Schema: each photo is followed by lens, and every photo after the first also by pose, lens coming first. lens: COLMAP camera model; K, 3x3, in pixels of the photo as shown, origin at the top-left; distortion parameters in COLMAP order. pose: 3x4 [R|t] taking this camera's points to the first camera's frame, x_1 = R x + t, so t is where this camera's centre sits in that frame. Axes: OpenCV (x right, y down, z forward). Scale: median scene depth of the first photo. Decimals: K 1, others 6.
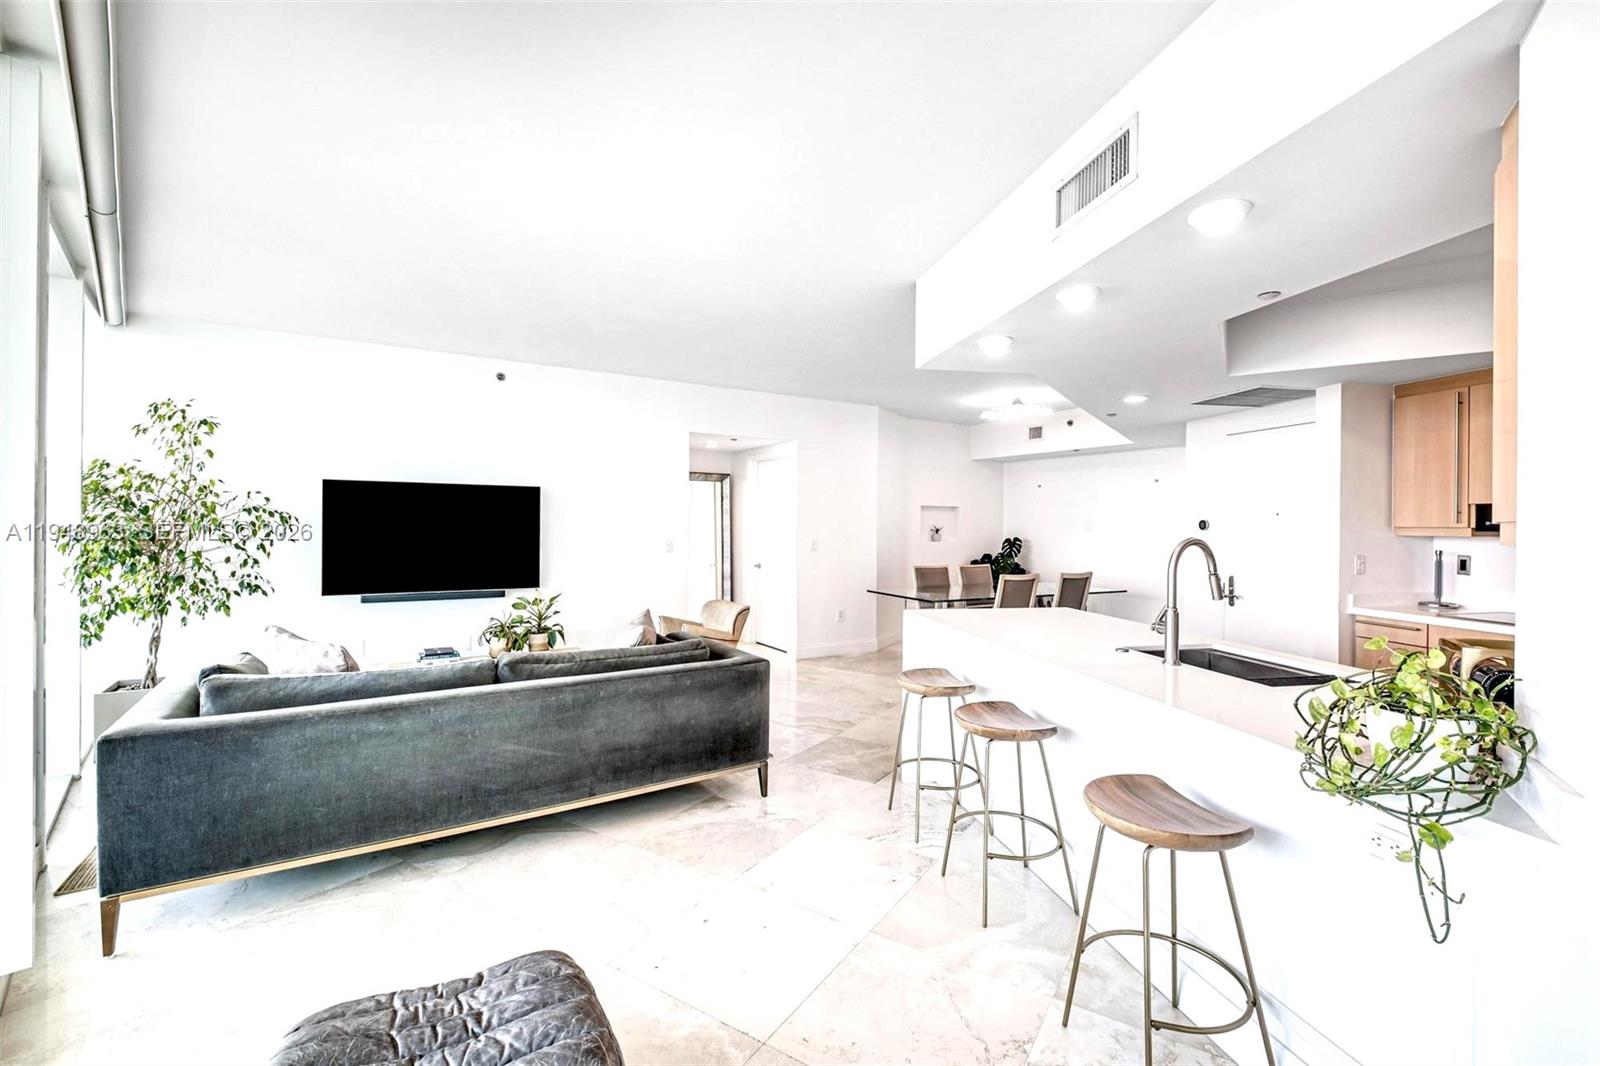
lens RADIAL K [[715.8, 0, 816.7], [0, 715.8, 512.3], [0, 0, 1]] dist [0.001832, -0.005659]
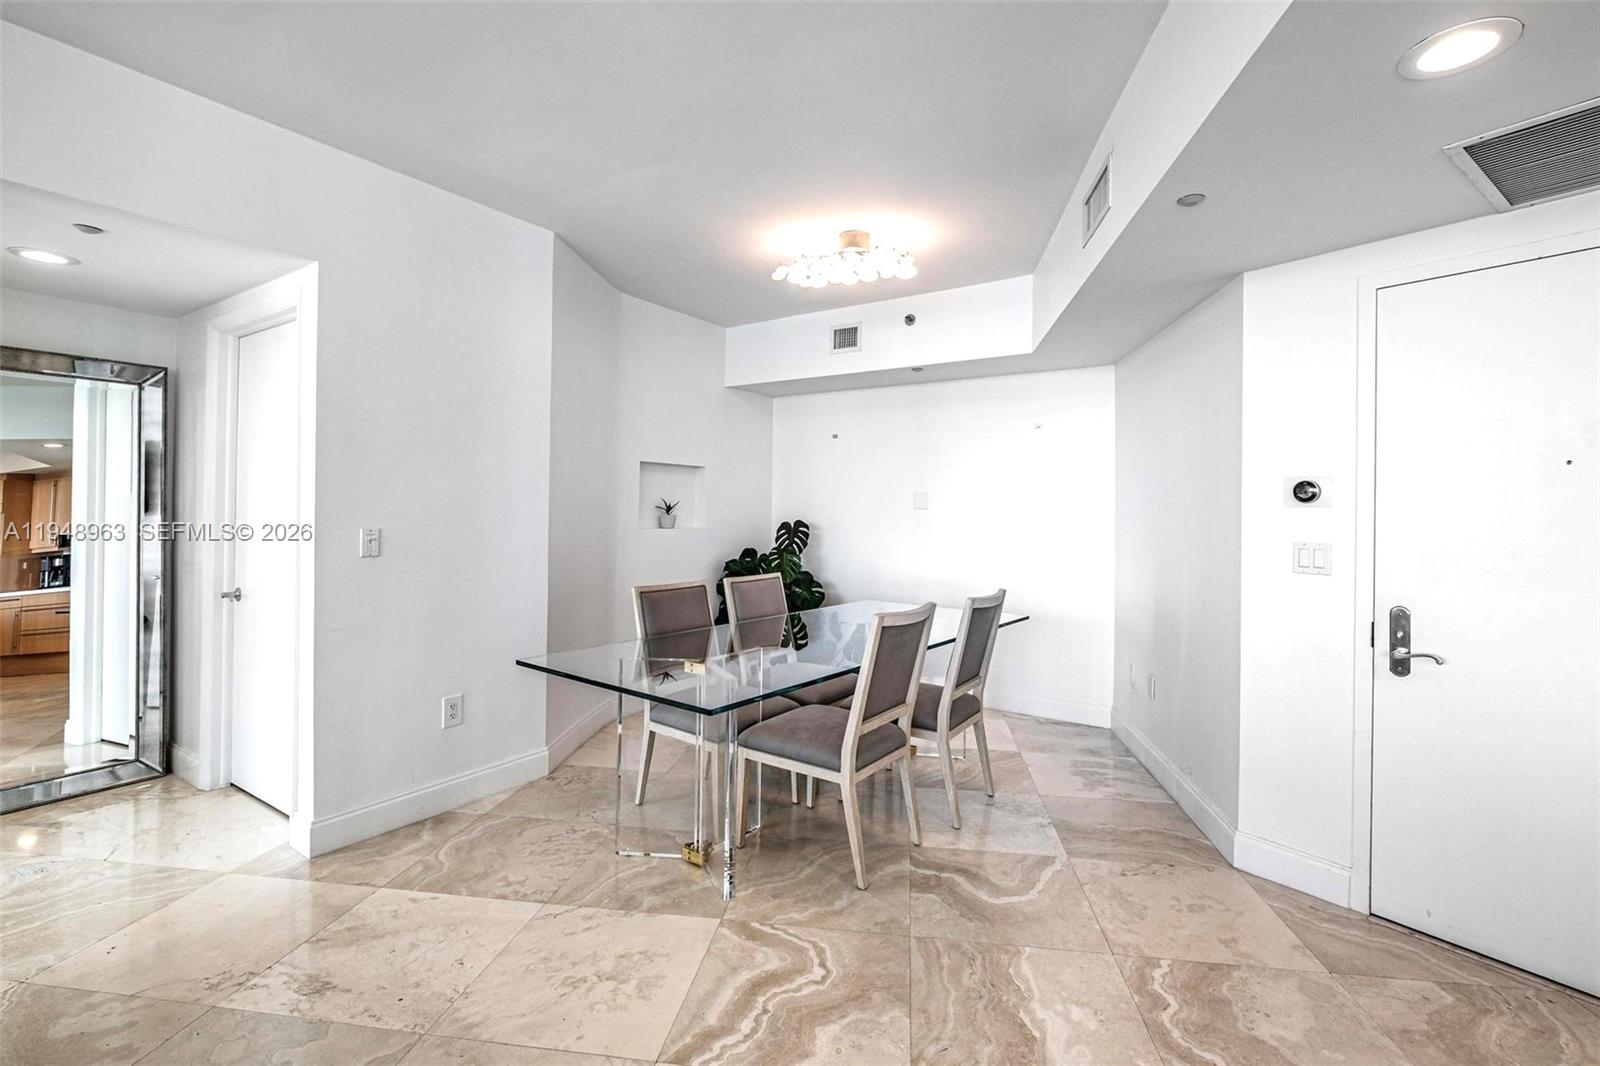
lens RADIAL K [[715.8, 0, 816.7], [0, 715.8, 512.3], [0, 0, 1]] dist [0.001832, -0.005659]
pose [[0.912638, -0.000634, 0.408768, 0.048977], [-0.008828, 0.999735, 0.021261, 0.016215], [-0.408673, -0.023013, 0.912391, 0.469410]]
